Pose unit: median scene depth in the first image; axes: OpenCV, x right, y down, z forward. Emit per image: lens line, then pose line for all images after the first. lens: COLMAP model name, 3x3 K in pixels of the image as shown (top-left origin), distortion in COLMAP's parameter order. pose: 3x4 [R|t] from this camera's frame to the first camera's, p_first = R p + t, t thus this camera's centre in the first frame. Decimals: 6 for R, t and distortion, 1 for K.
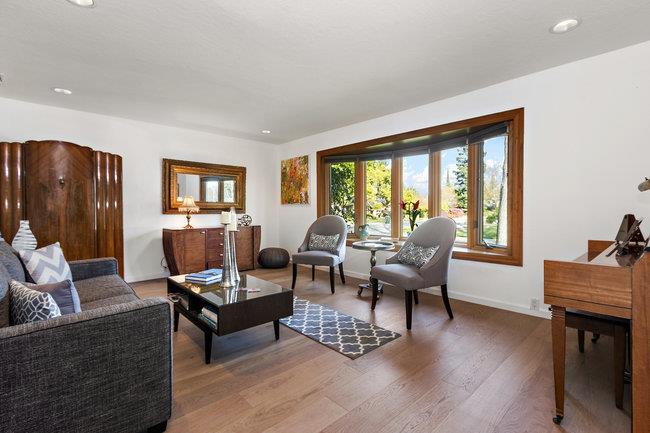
lens RADIAL K [[300.7, 0, 326.7], [0, 300.7, 214.6], [0, 0, 1]] dist [0.003669, 0.000026]
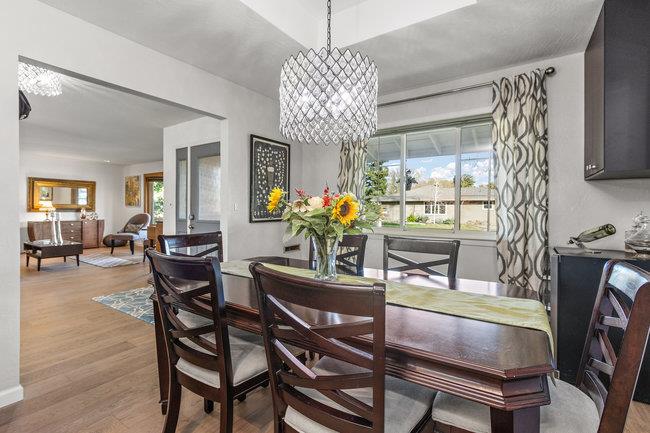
lens RADIAL K [[300.7, 0, 323.4], [0, 300.7, 215.1], [0, 0, 1]] dist [0.003669, 0.000026]
pose [[0.973030, 0.003330, 0.230654, 0.585430], [-0.005209, 0.999958, 0.007535, -0.006152], [-0.230619, -0.008533, 0.973007, -0.876926]]
